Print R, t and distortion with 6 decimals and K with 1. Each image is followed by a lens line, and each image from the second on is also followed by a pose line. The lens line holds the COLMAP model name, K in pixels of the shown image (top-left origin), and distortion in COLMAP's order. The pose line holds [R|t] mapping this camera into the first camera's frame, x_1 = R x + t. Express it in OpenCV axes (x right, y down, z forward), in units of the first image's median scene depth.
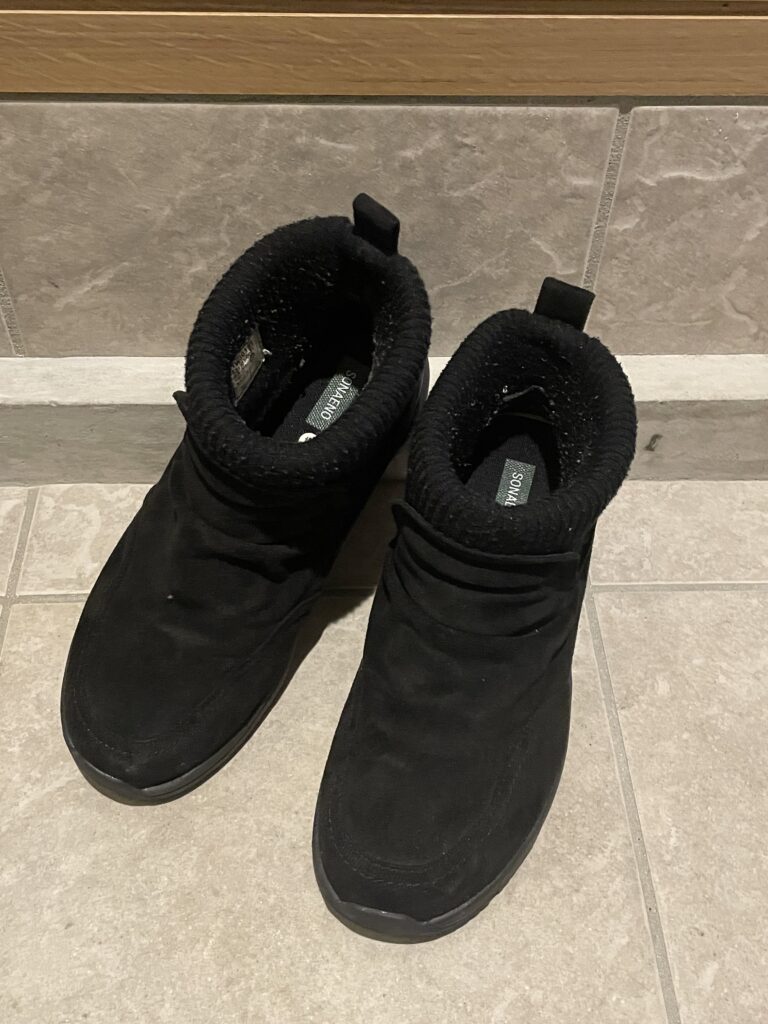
lens RADIAL K [[1100.3, 0, 384.9], [0, 1100.3, 511.8], [0, 0, 1]] dist [0.017553, 0.000000]
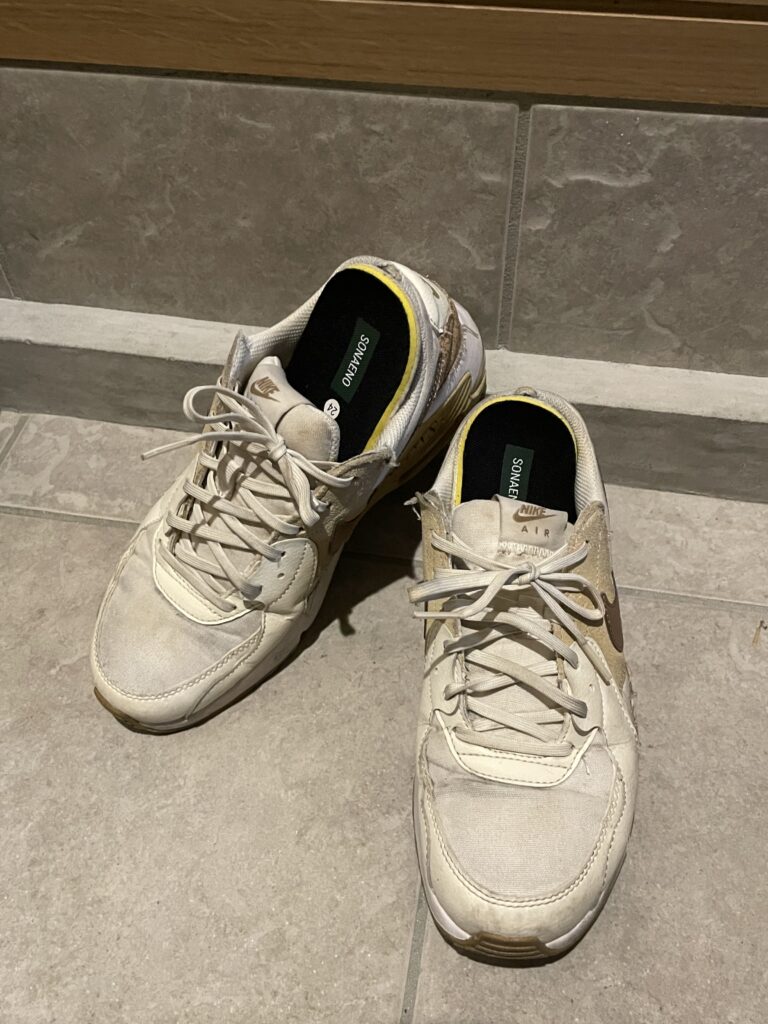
lens RADIAL K [[930.8, 0, 392.8], [0, 930.8, 522.4], [0, 0, 1]] dist [0.039427, -0.070037]
pose [[0.975547, 0.138846, -0.170379, 0.294974], [-0.132375, 0.989996, 0.048830, -0.011113], [0.175454, -0.025082, 0.984168, 0.119123]]
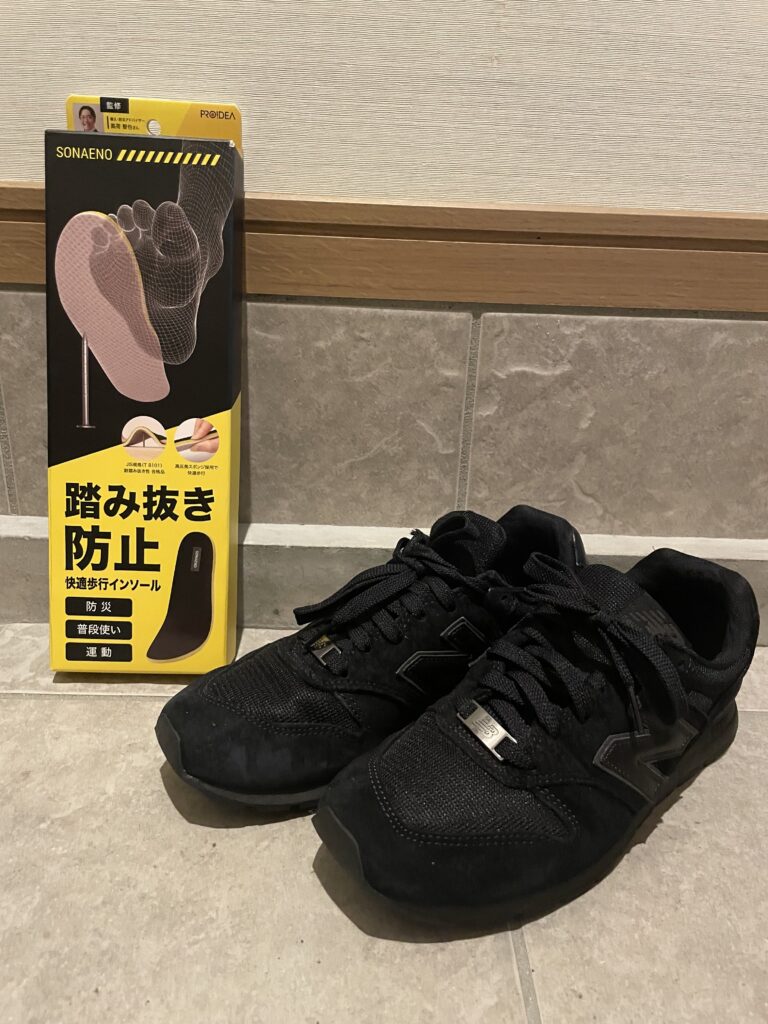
lens RADIAL K [[796.4, 0, 391.5], [0, 796.4, 501.0], [0, 0, 1]] dist [0.055729, -0.103182]
pose [[0.999719, 0.022355, -0.007875, 0.121838], [-0.023397, 0.877738, -0.478570, 0.317920], [-0.003786, 0.478619, 0.878014, 0.228317]]
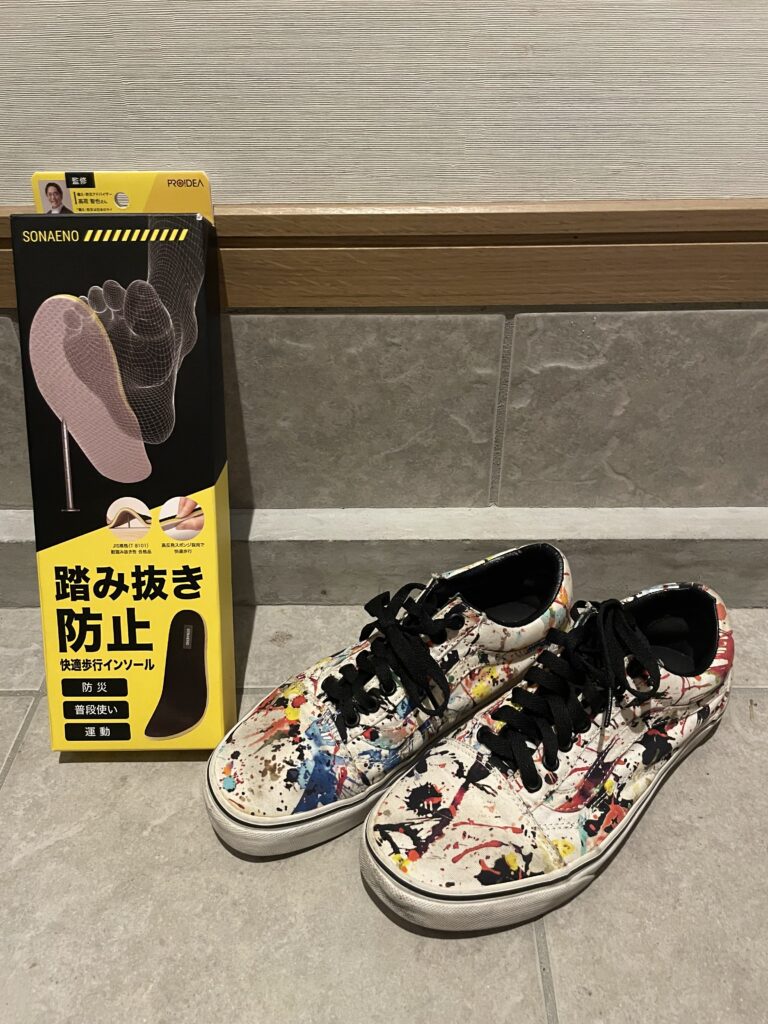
lens RADIAL K [[796.4, 0, 389.2], [0, 796.4, 501.8], [0, 0, 1]] dist [0.055729, -0.103182]
pose [[0.998483, -0.002371, -0.055009, 0.121622], [-0.010230, 0.973691, -0.227644, 0.080510], [0.054101, 0.227861, 0.972189, 0.090118]]
